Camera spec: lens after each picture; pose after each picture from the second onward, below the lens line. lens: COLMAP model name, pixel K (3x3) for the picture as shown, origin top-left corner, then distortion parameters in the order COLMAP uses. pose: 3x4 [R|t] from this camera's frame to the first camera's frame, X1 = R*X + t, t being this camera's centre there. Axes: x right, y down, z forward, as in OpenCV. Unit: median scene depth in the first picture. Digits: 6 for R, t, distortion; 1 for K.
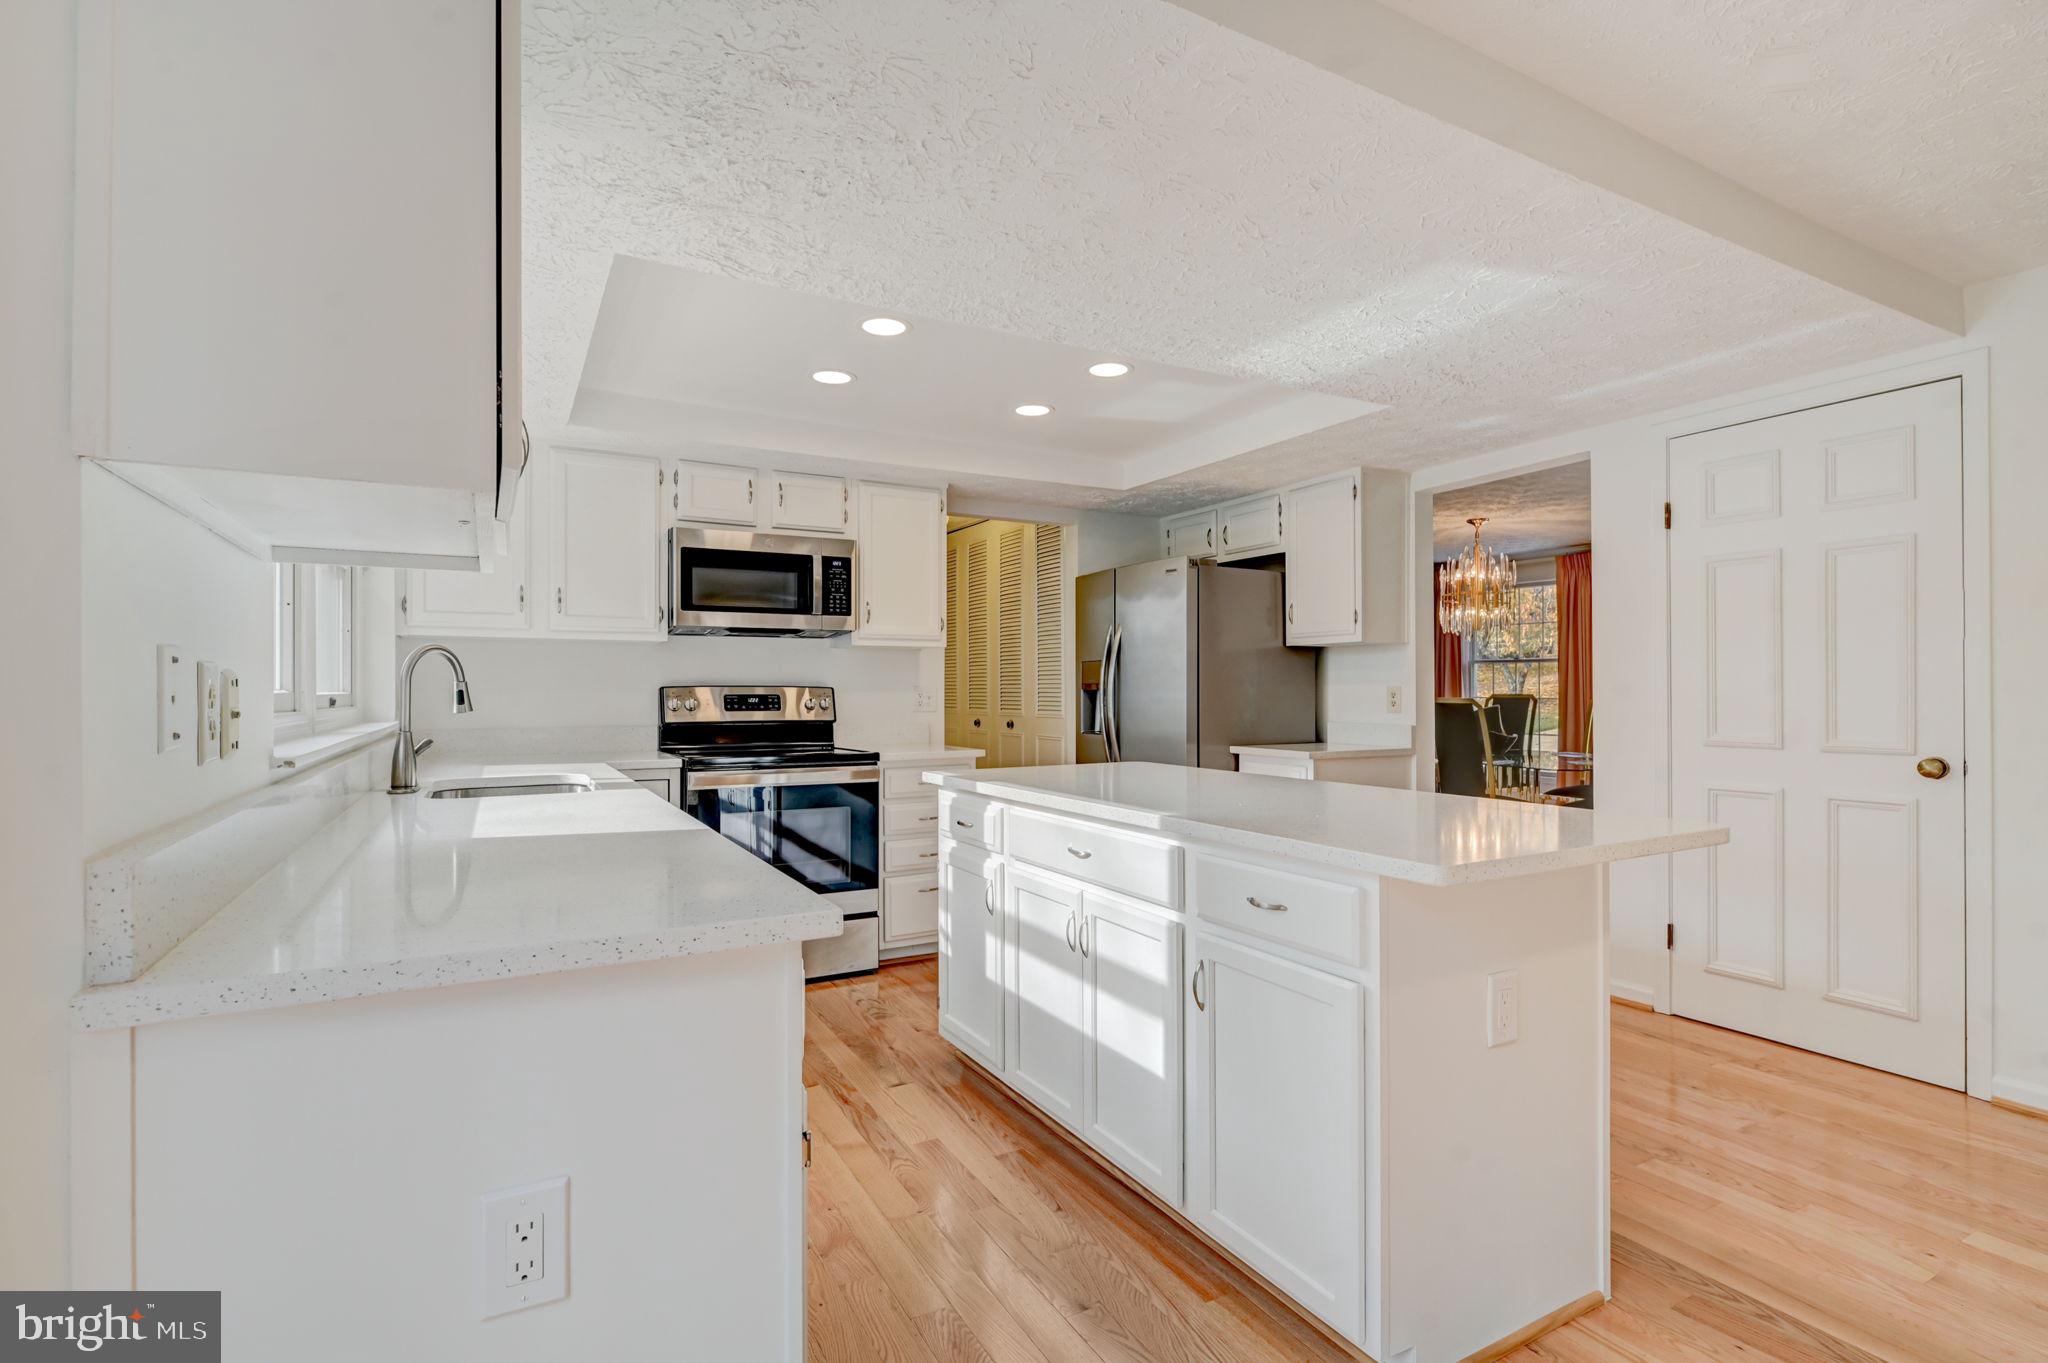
lens RADIAL K [[962.2, 0, 1016.6], [0, 962.2, 675.8], [0, 0, 1]] dist [0.006854, -0.004028]
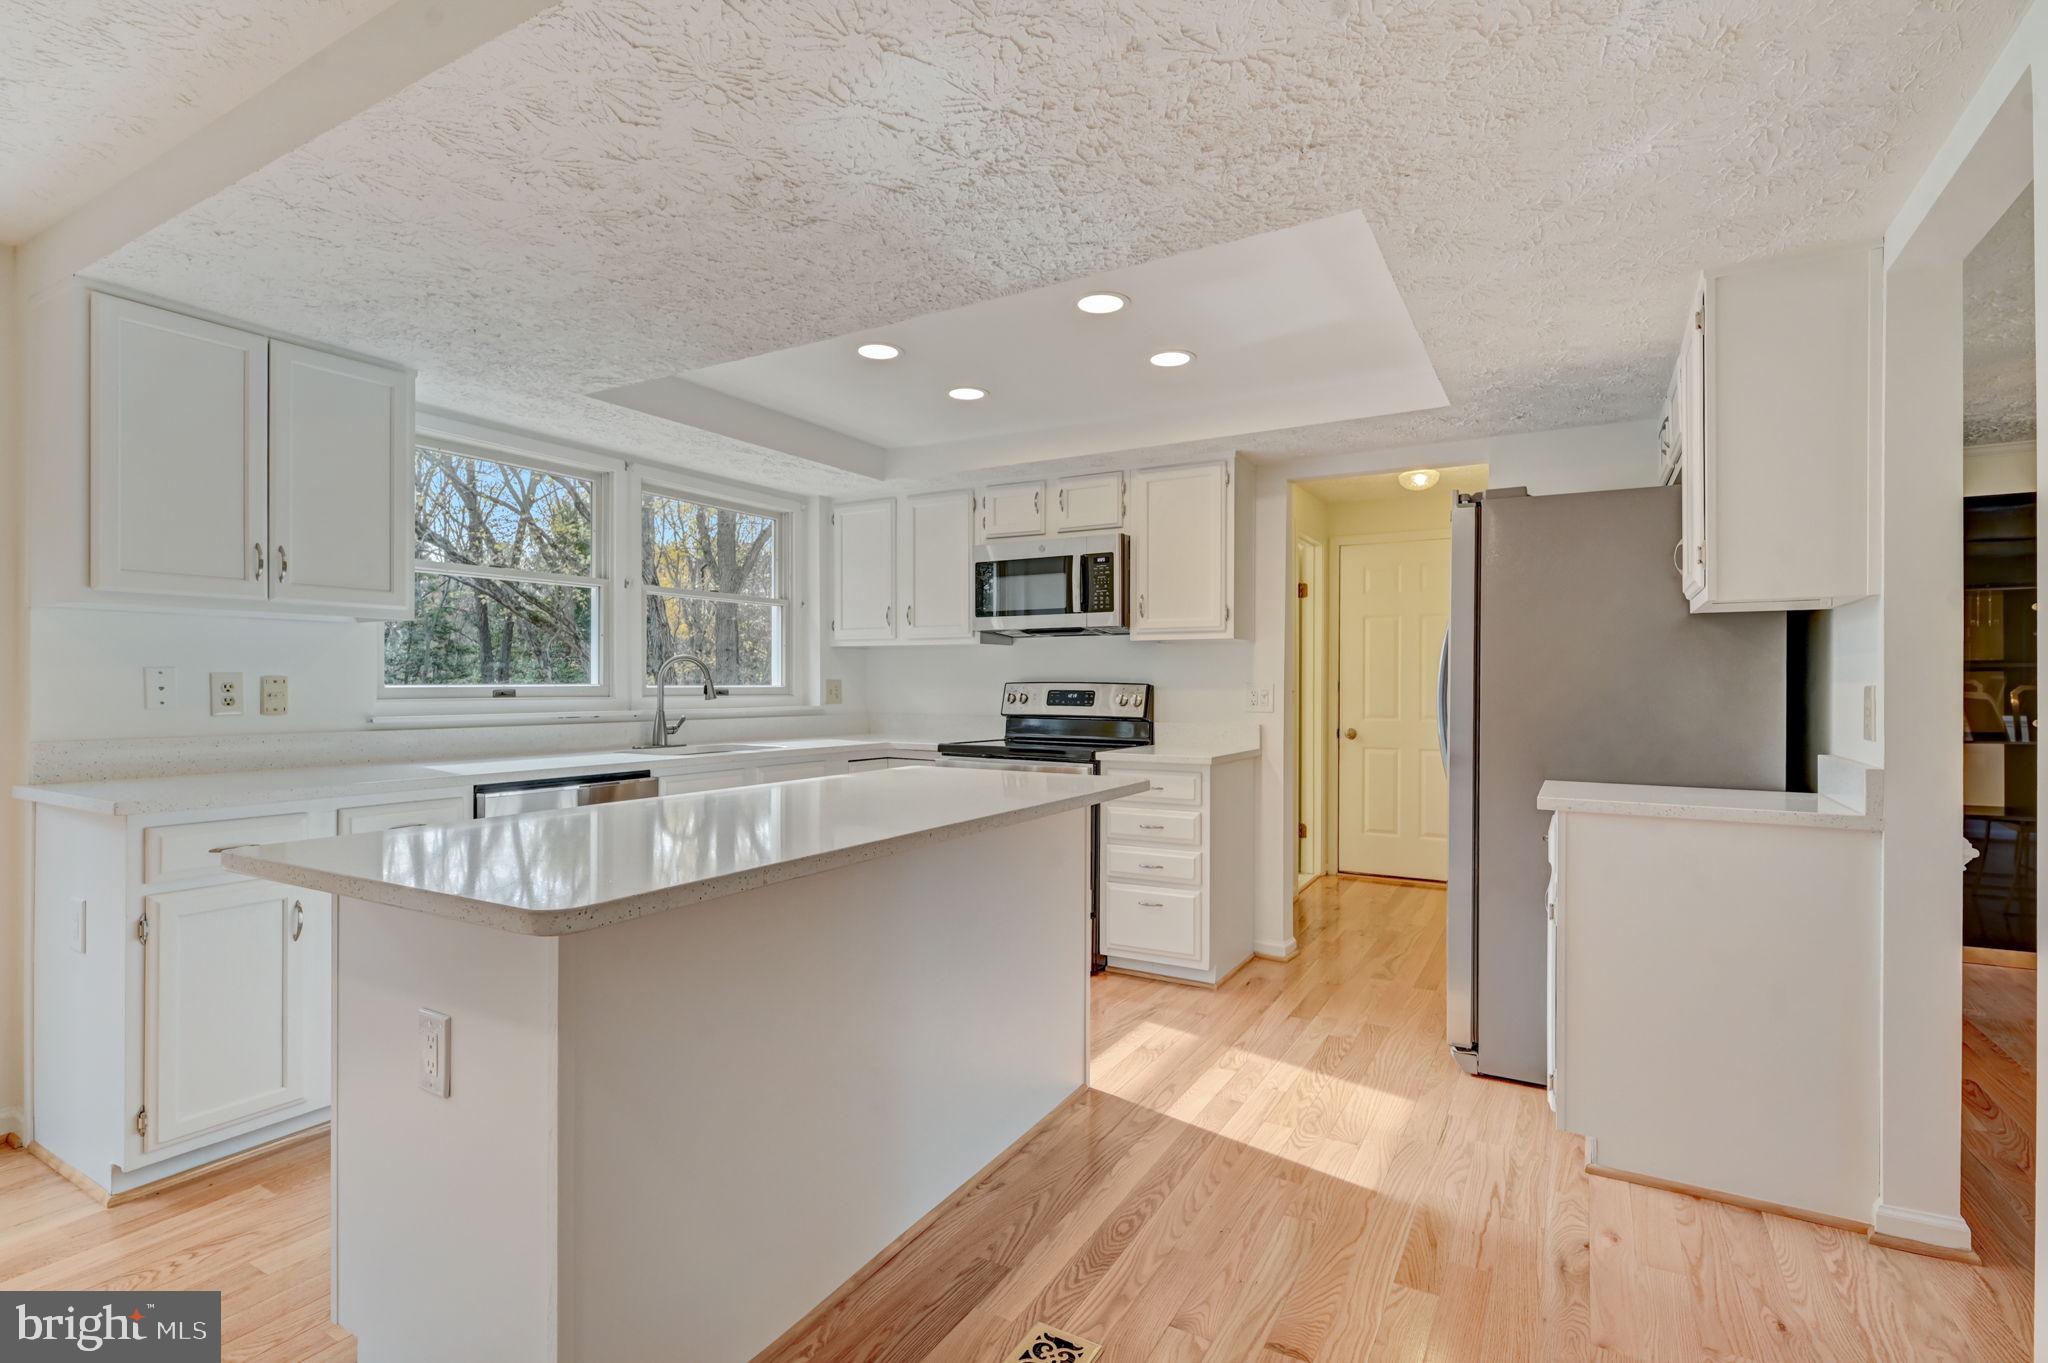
lens RADIAL K [[962.2, 0, 1016.2], [0, 962.2, 680.6], [0, 0, 1]] dist [0.006854, -0.004028]
pose [[0.522107, 0.001918, -0.852878, 0.634303], [0.007300, 0.999951, 0.006718, 0.000902], [0.852849, -0.009734, 0.522068, 0.414720]]
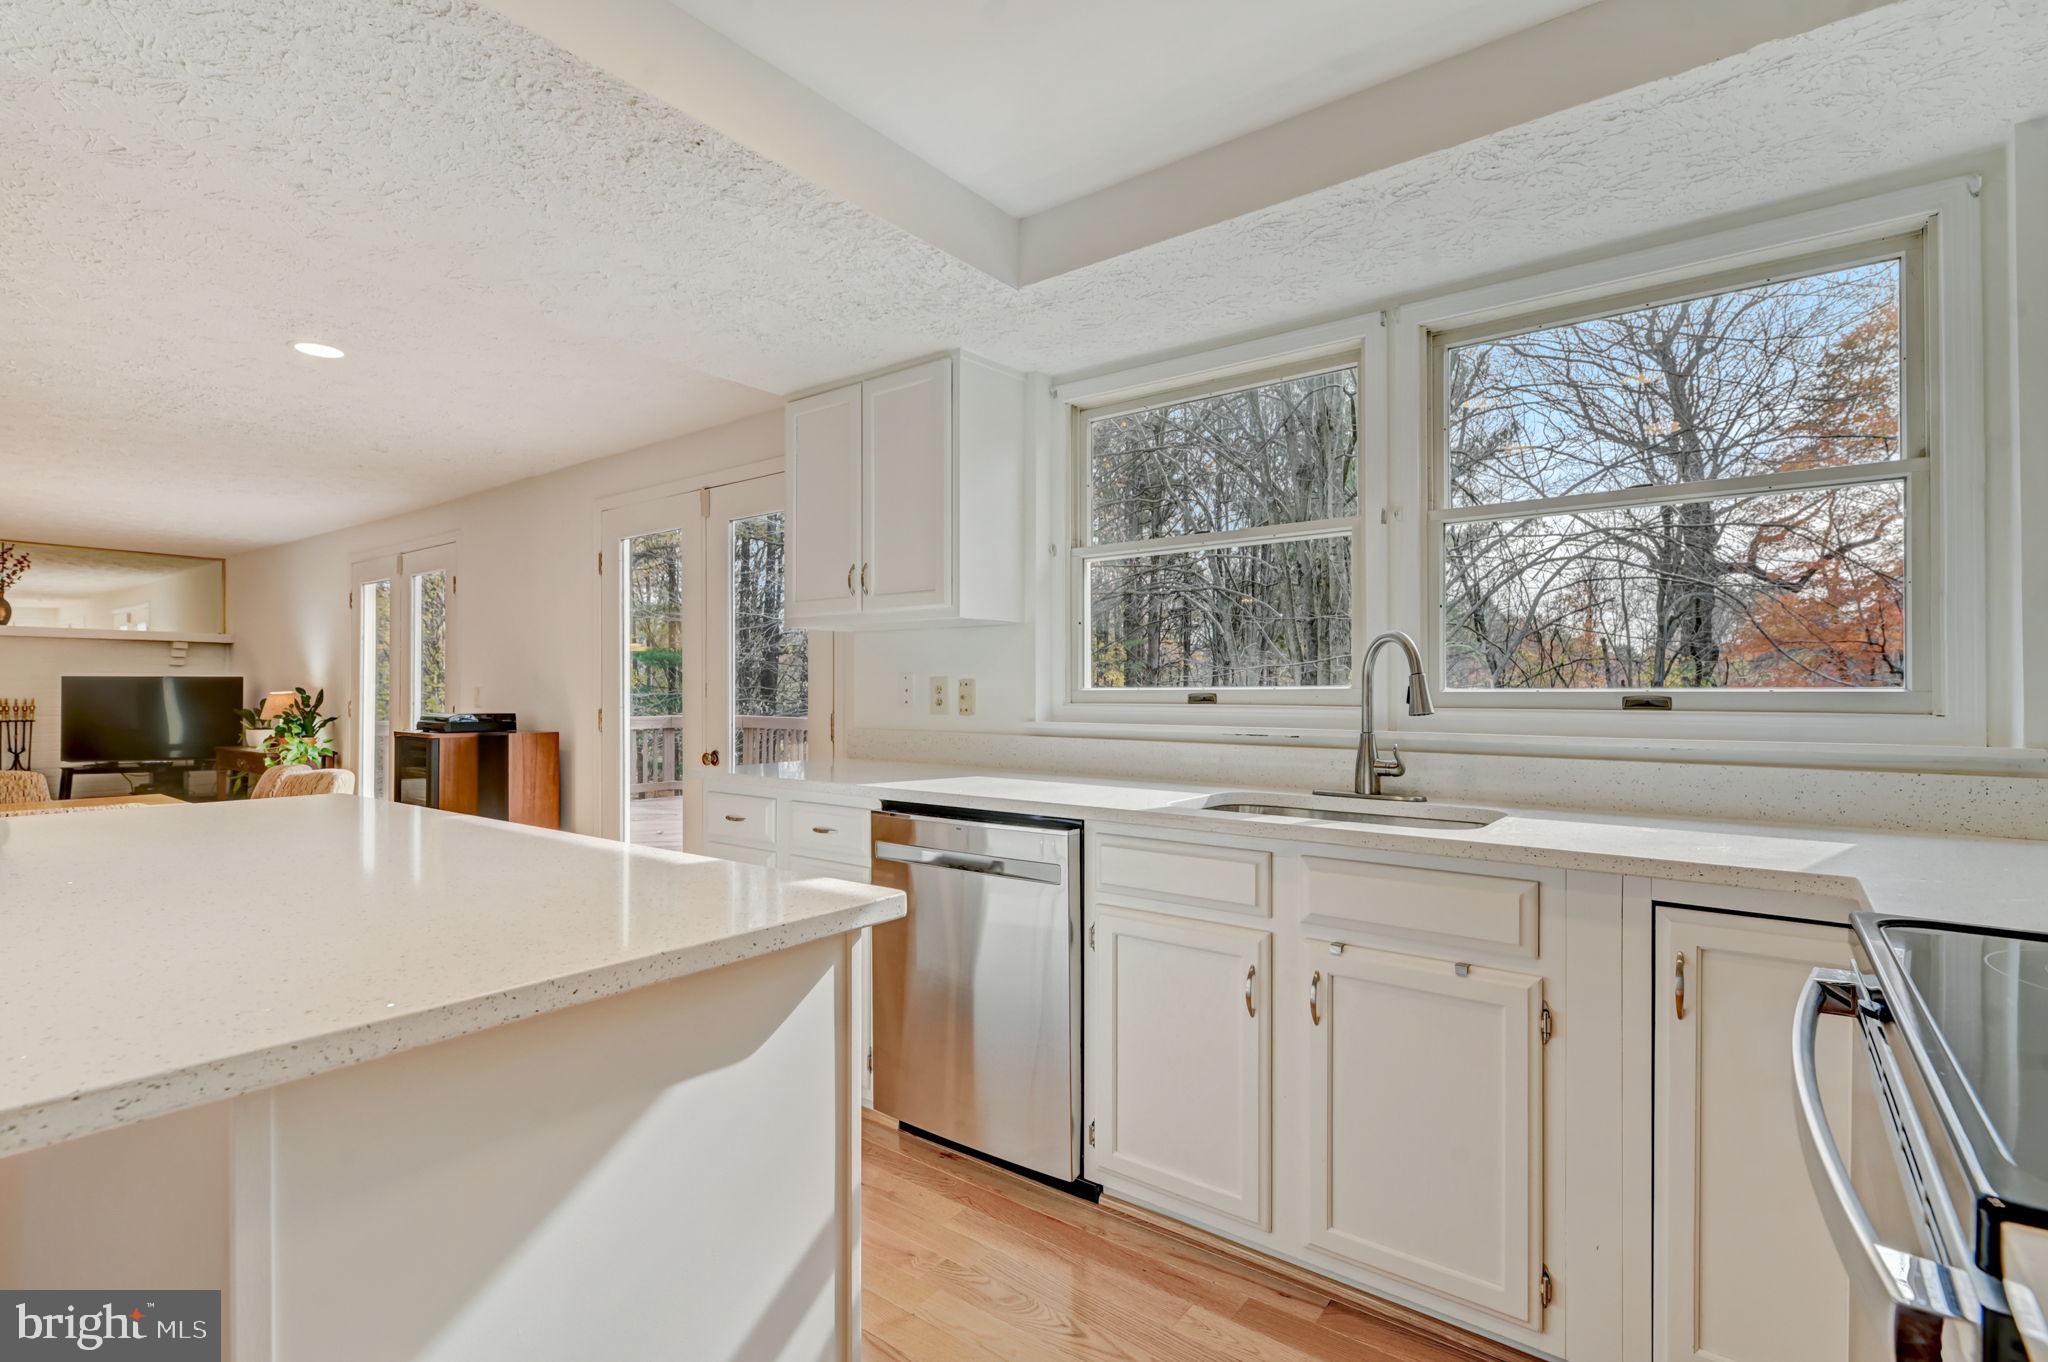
lens RADIAL K [[962.2, 0, 1028.3], [0, 962.2, 681.9], [0, 0, 1]] dist [0.006854, -0.004028]
pose [[-0.910028, 0.000081, -0.414548, 0.025769], [0.008676, 0.999785, -0.018851, 0.014924], [0.414457, -0.020752, -0.909832, 1.031664]]
